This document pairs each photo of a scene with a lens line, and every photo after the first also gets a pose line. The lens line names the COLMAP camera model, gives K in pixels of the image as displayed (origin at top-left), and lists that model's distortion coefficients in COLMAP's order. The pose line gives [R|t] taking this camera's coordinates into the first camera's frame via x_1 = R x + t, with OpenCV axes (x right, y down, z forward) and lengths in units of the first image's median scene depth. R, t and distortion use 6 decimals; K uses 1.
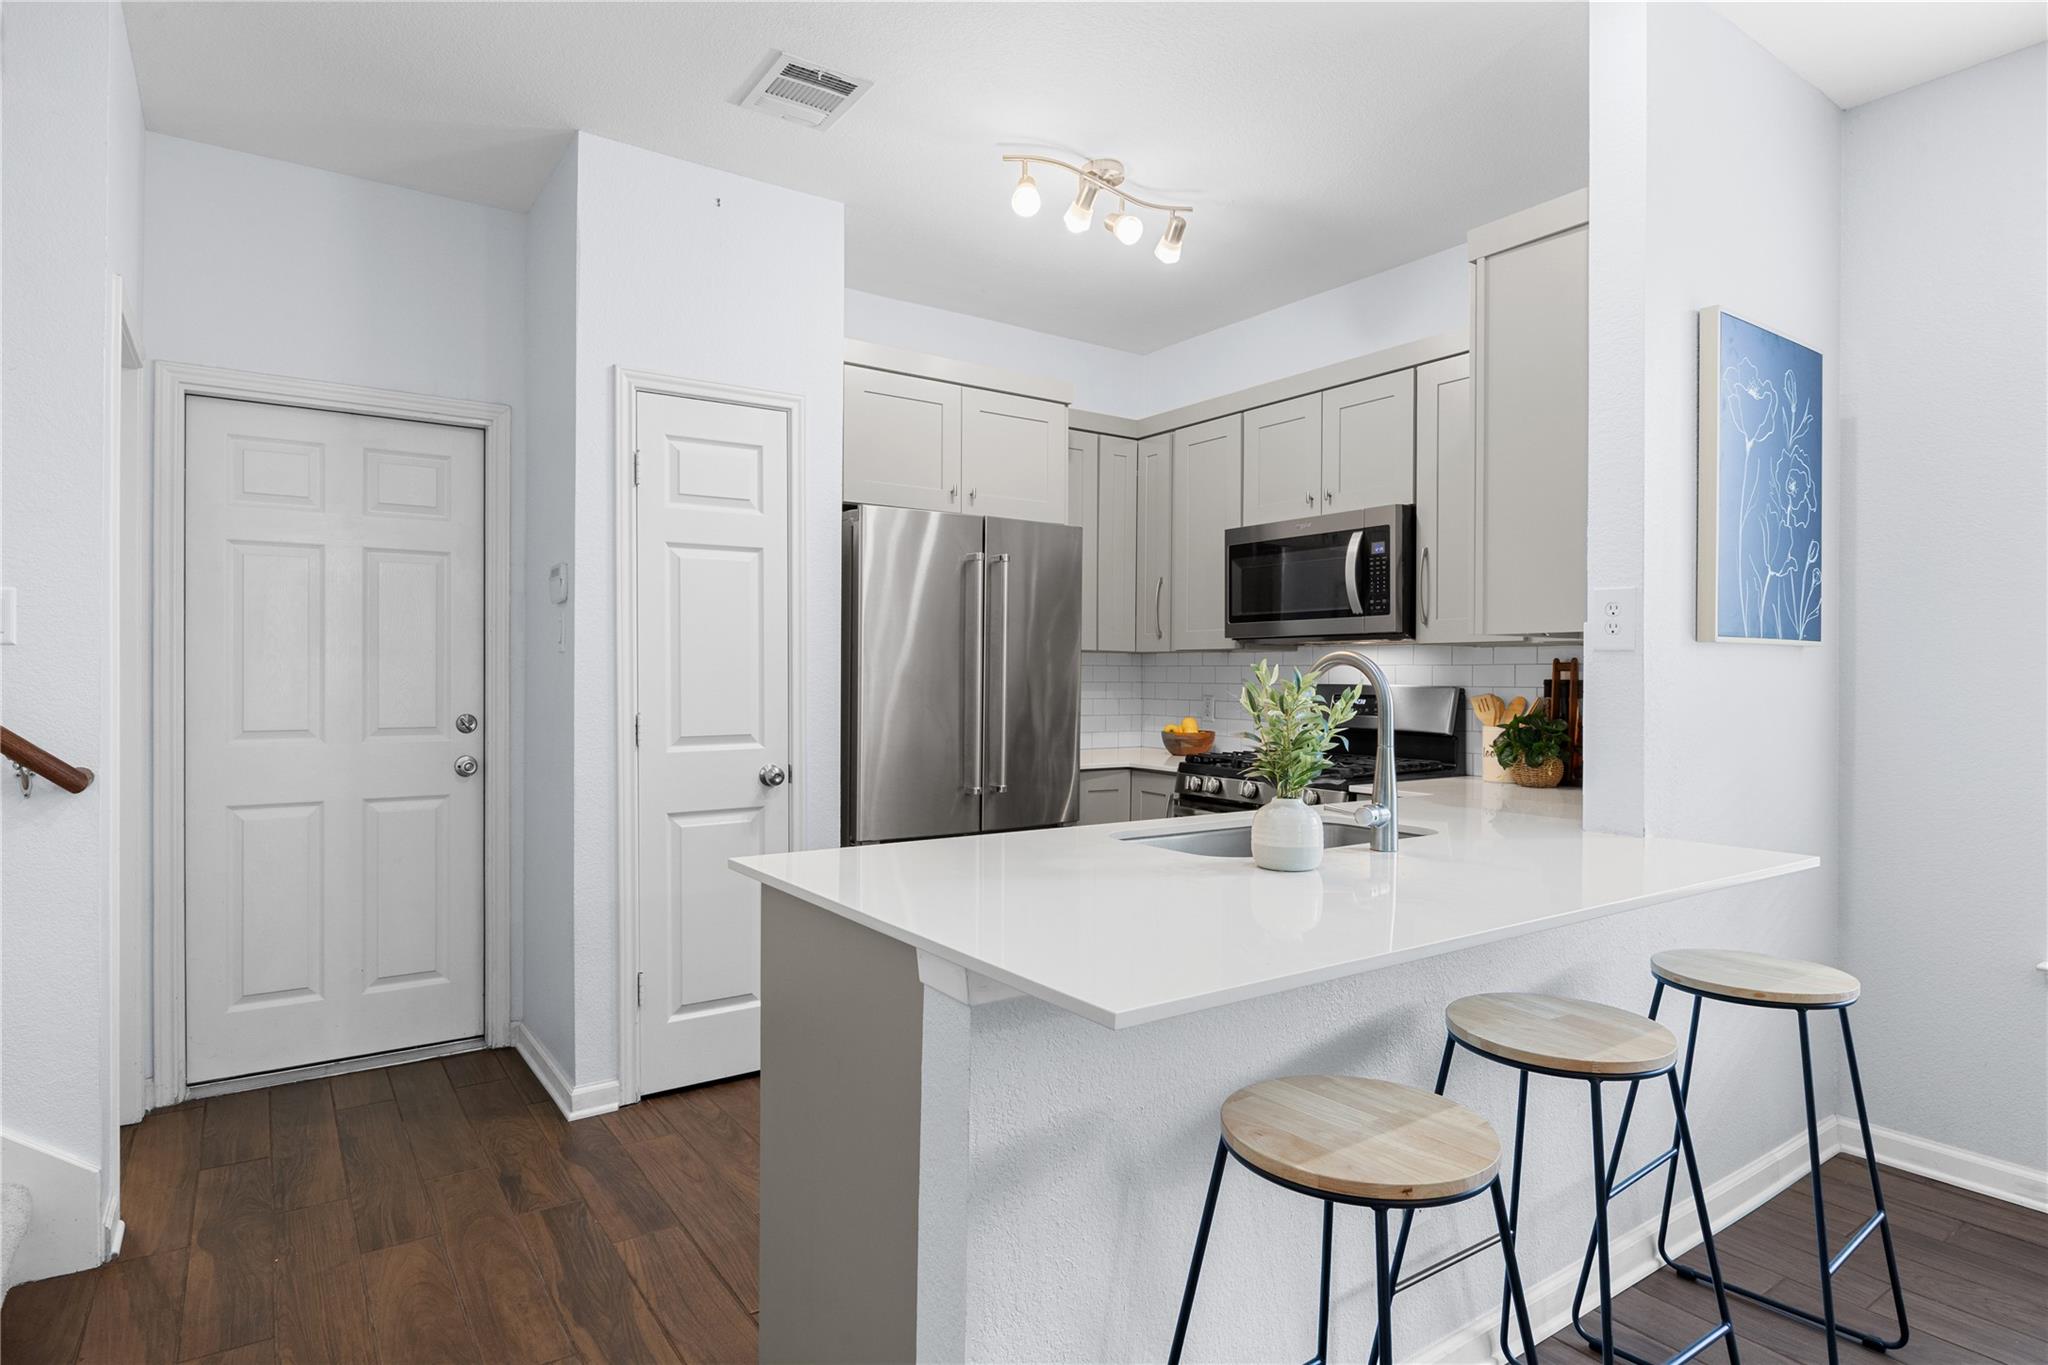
lens RADIAL K [[1101.8, 0, 1026.5], [0, 1101.8, 678.5], [0, 0, 1]] dist [-0.009135, 0.000610]
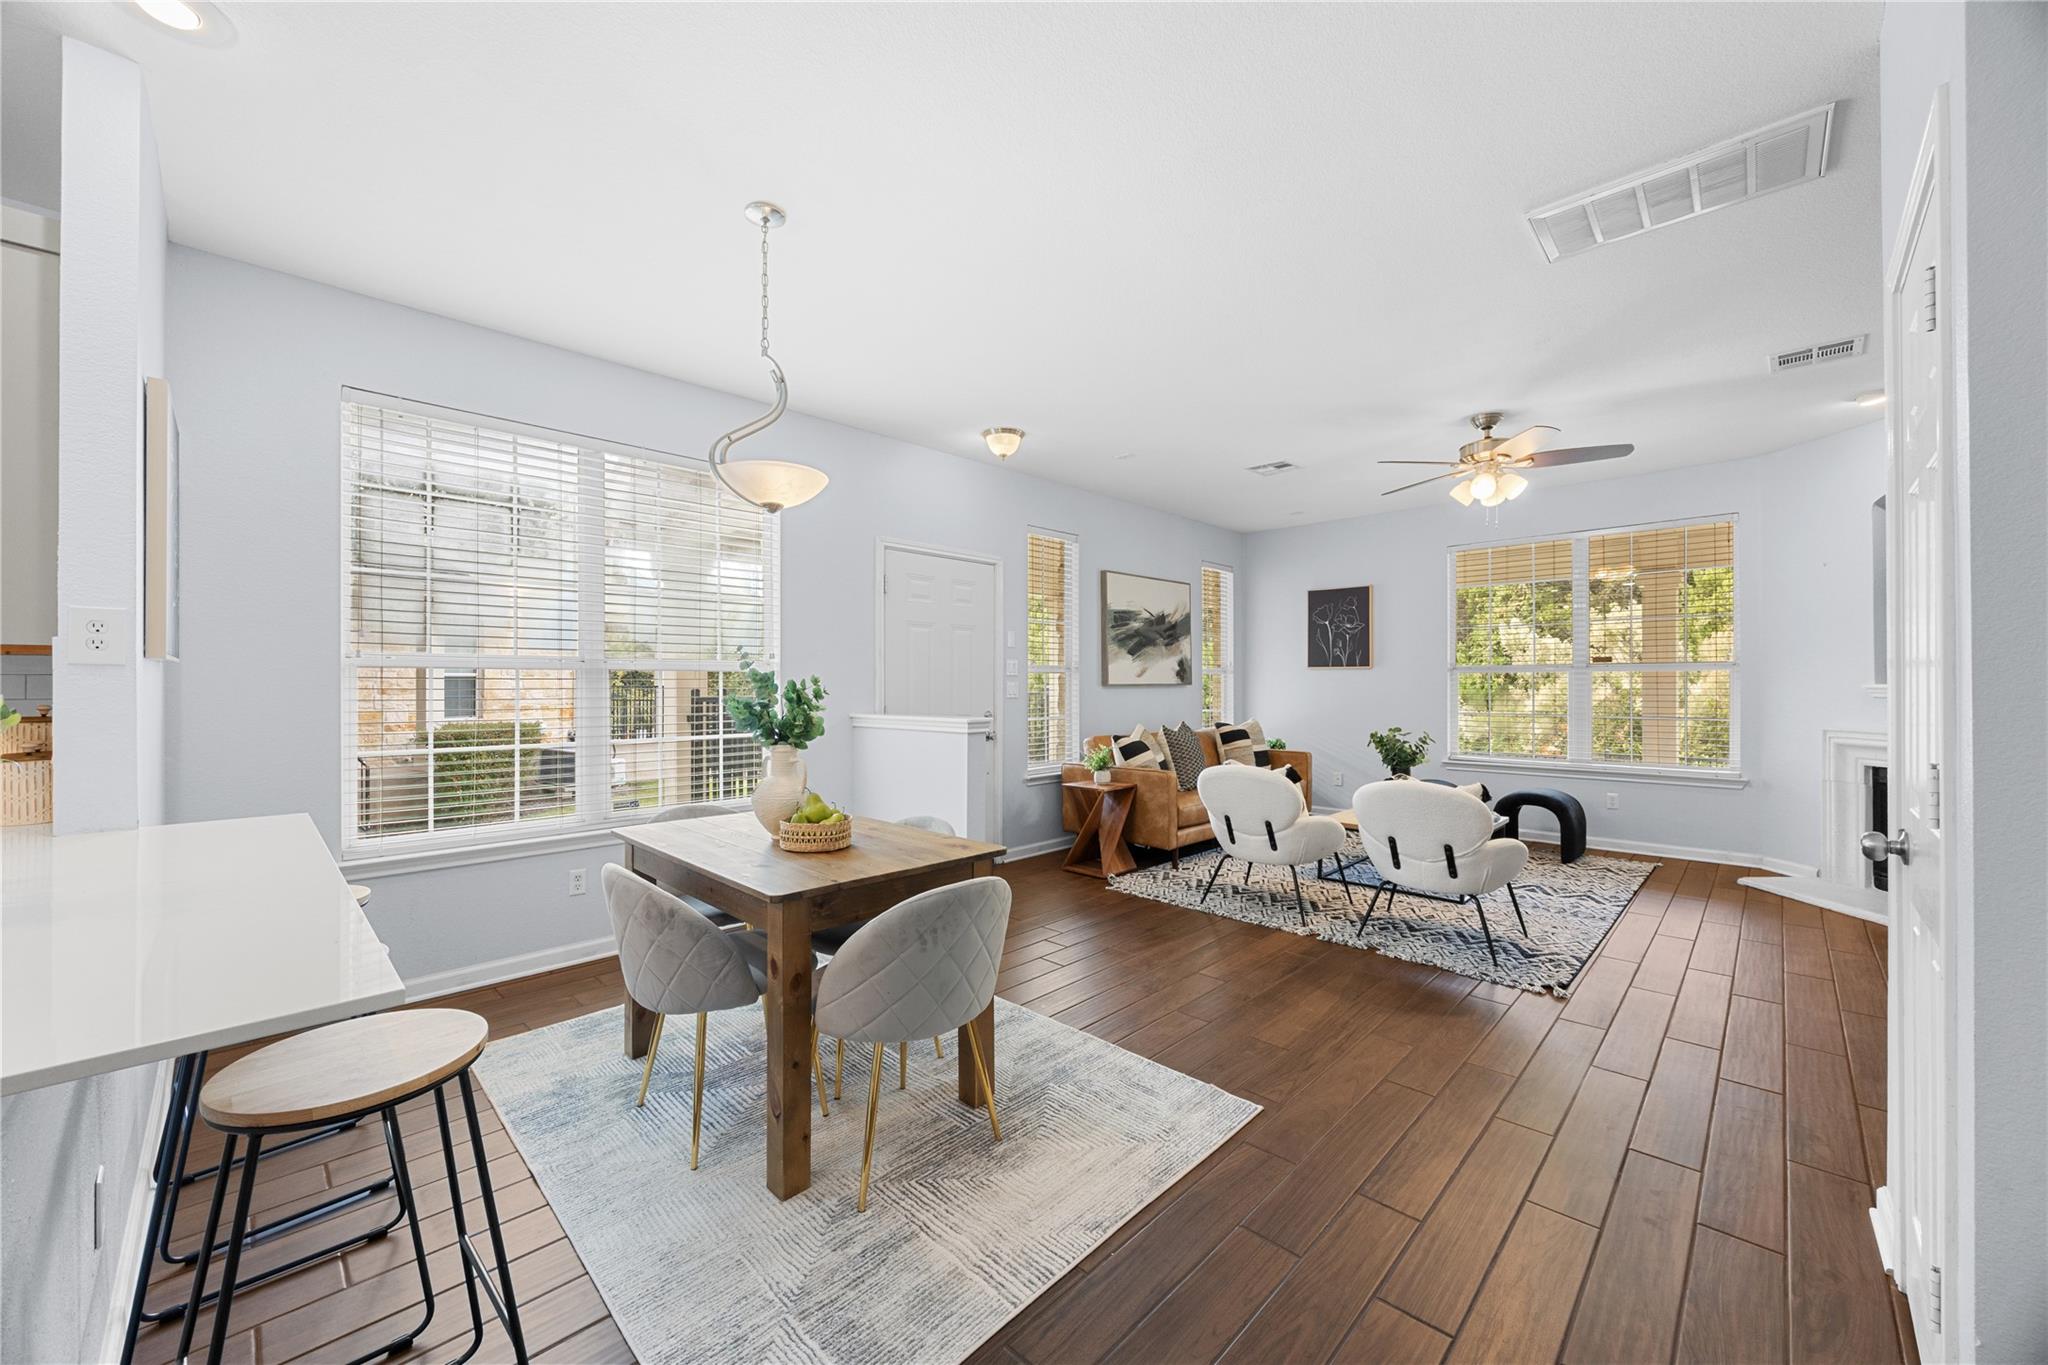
lens RADIAL K [[773.3, 0, 1020.9], [0, 773.3, 679.6], [0, 0, 1]] dist [-0.002656, -0.000284]
pose [[-0.182835, -0.000841, 0.983143, -0.273694], [0.003369, 0.999993, 0.001482, -0.006073], [-0.983138, 0.003583, -0.182831, 0.167733]]
